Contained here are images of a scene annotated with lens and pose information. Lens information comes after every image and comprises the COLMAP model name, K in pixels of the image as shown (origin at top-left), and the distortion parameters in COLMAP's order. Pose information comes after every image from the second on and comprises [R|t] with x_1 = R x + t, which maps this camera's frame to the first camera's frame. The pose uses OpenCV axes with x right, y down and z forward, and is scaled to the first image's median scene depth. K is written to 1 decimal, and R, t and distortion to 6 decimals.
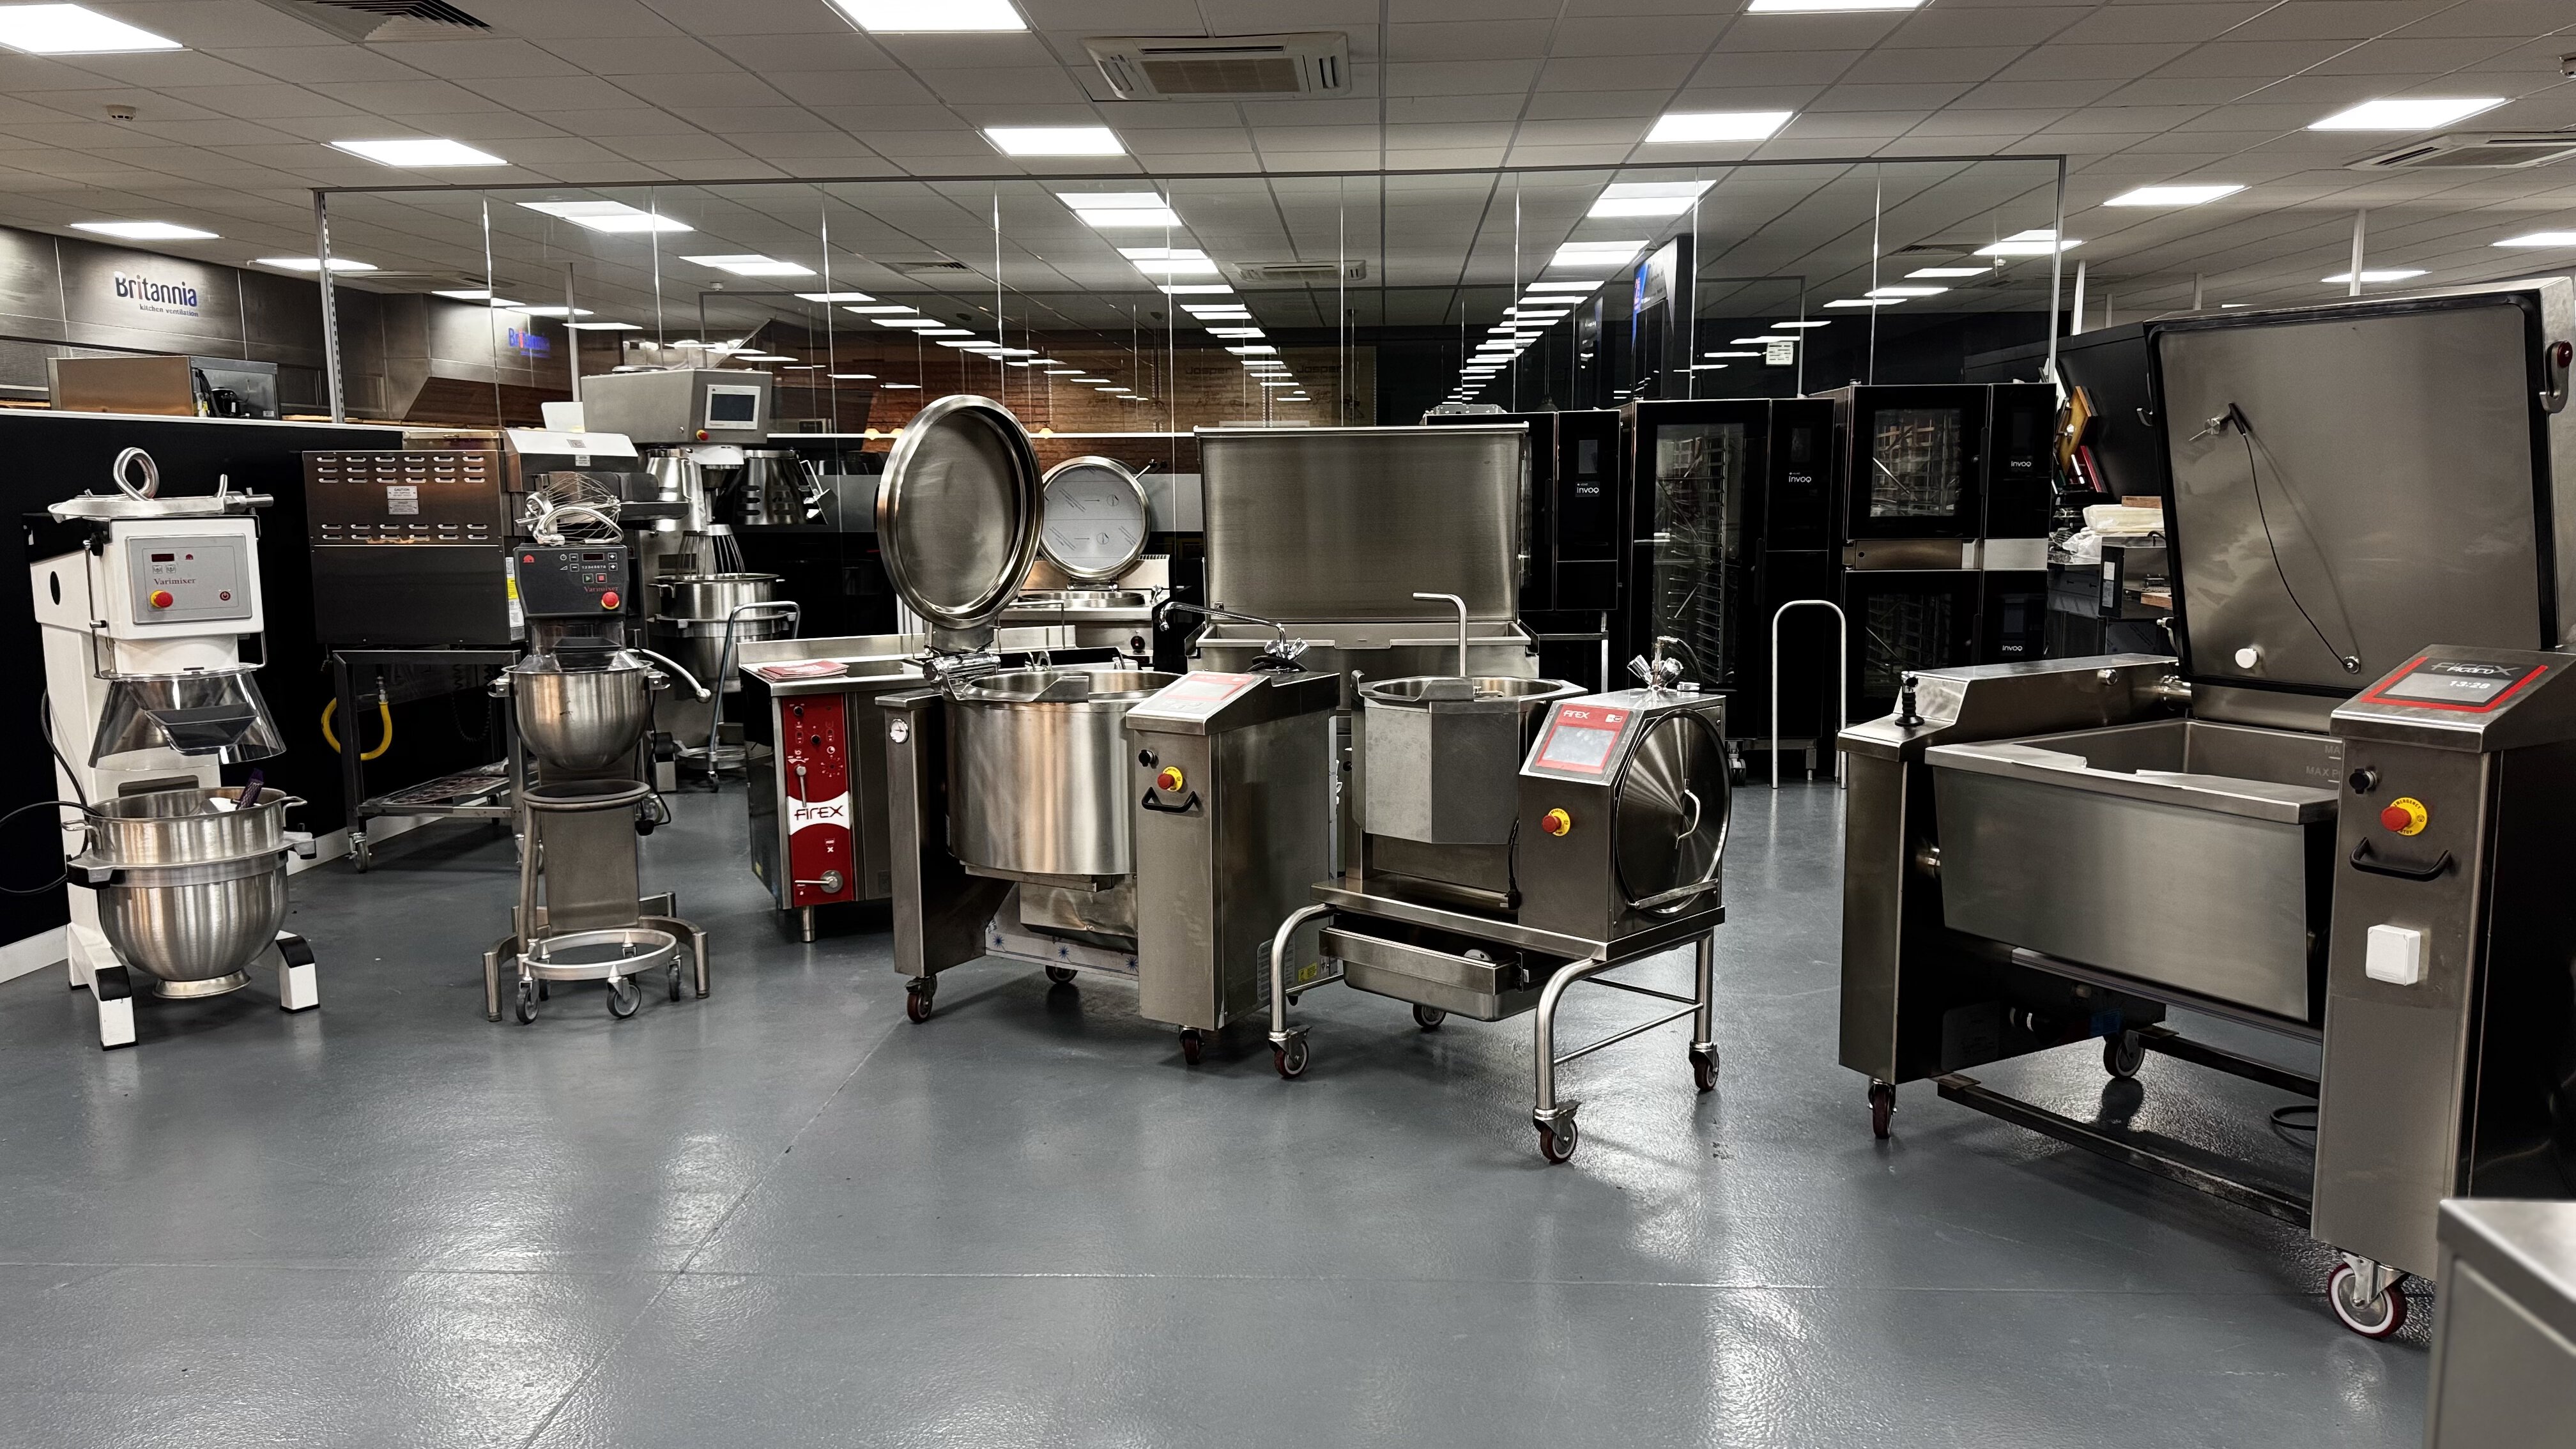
lens RADIAL K [[1828.4, 0, 1288.0], [0, 1828.4, 724.5], [0, 0, 1]] dist [0.000195, -0.003263]
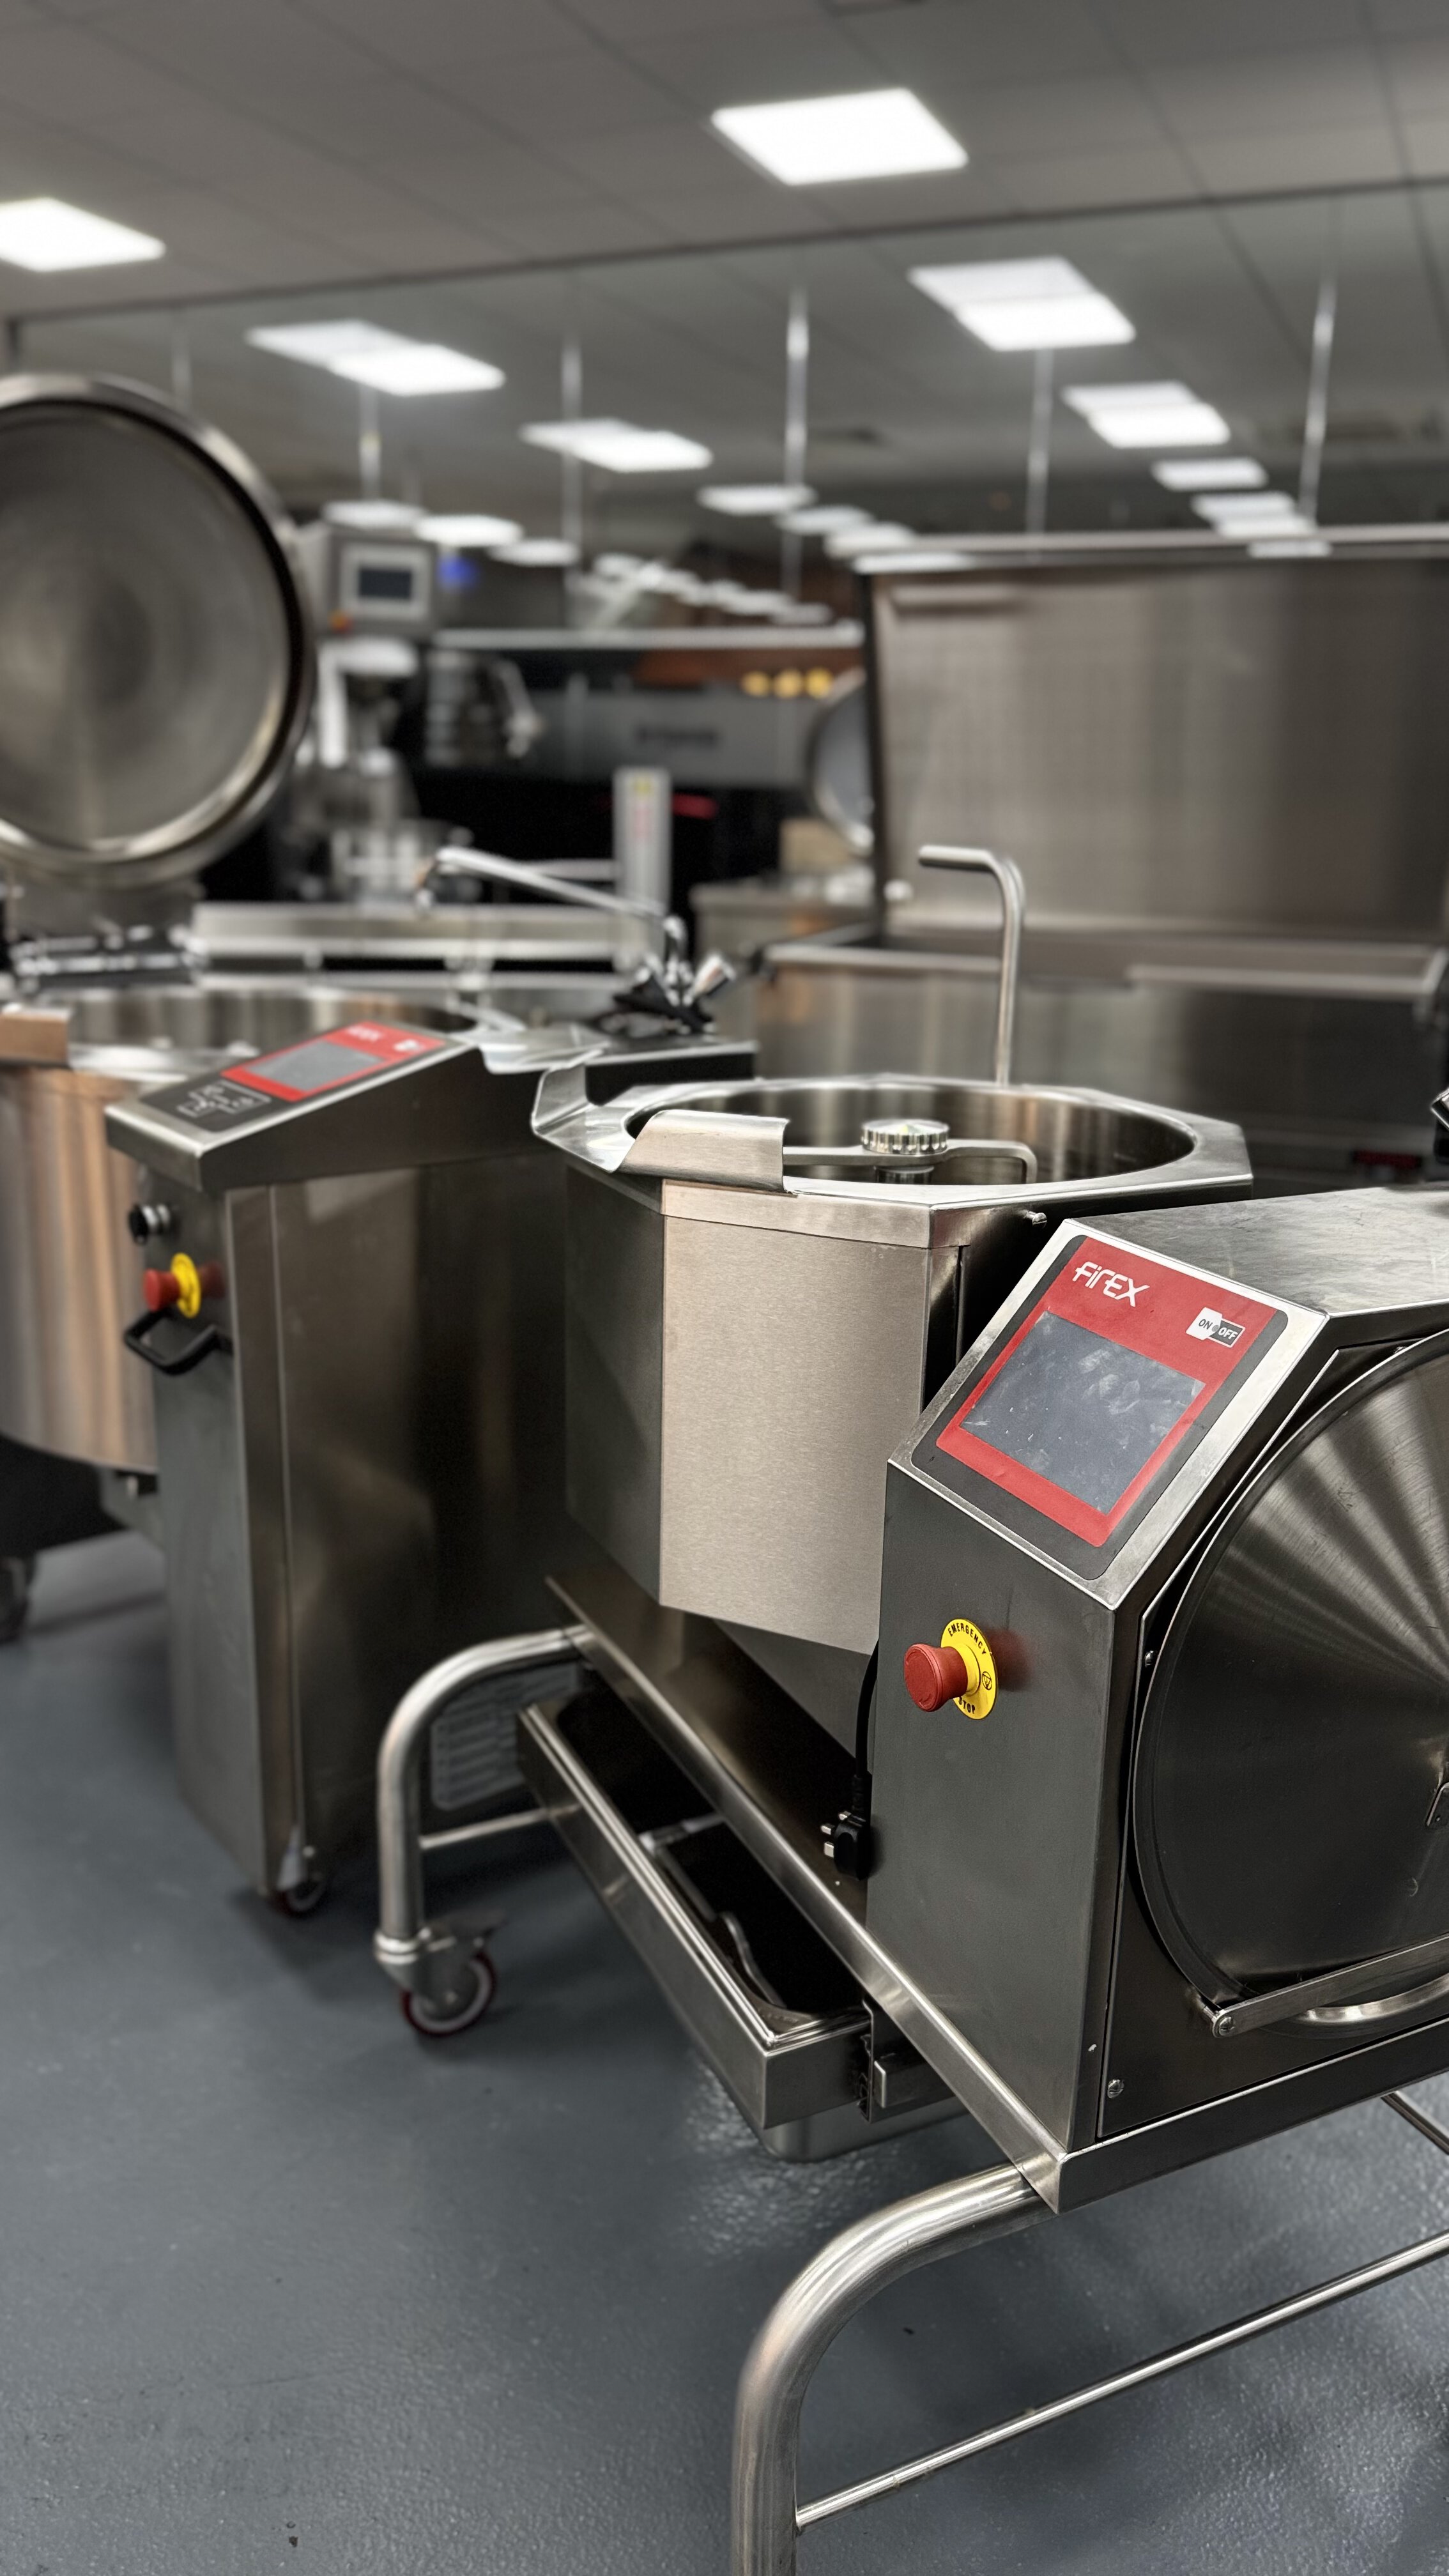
lens RADIAL K [[1872.5, 0, 726.7], [0, 1872.5, 1329.7], [0, 0, 1]] dist [-0.012743, -0.005724]
pose [[0.936592, 0.125583, -0.327146, 0.087615], [-0.074174, 0.983471, 0.165174, -0.018198], [0.342482, -0.130435, 0.930426, 0.319123]]
